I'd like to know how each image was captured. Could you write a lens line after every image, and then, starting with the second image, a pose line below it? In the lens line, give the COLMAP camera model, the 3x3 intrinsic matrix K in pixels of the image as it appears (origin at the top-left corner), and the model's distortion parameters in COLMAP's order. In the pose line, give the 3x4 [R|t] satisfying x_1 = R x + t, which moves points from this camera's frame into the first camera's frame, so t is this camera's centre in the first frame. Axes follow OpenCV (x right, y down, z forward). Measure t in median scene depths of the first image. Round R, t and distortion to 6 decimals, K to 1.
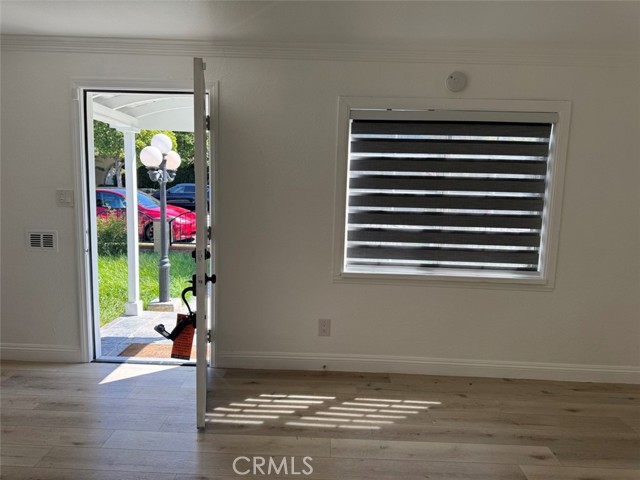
lens RADIAL K [[446.5, 0, 320.1], [0, 446.5, 240.5], [0, 0, 1]] dist [0.005861, 0.000649]
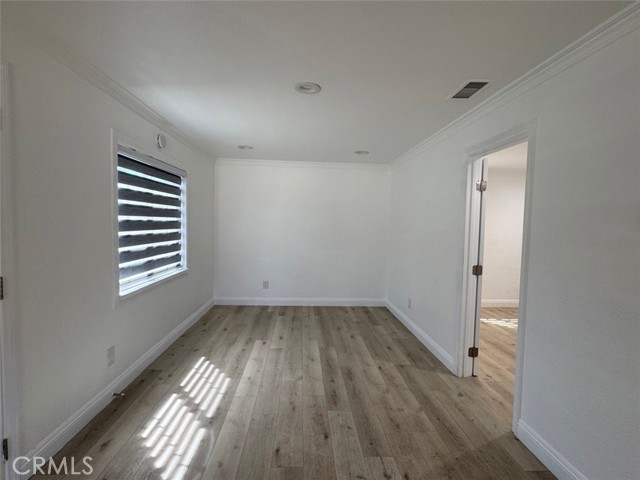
lens RADIAL K [[319.2, 0, 320.1], [0, 319.2, 239.9], [0, 0, 1]] dist [-0.002761, -0.000367]
pose [[-0.077585, -0.086395, 0.993235, -0.830906], [0.089439, 0.991618, 0.093241, -0.101614], [-0.992966, 0.096068, -0.069207, 0.658923]]
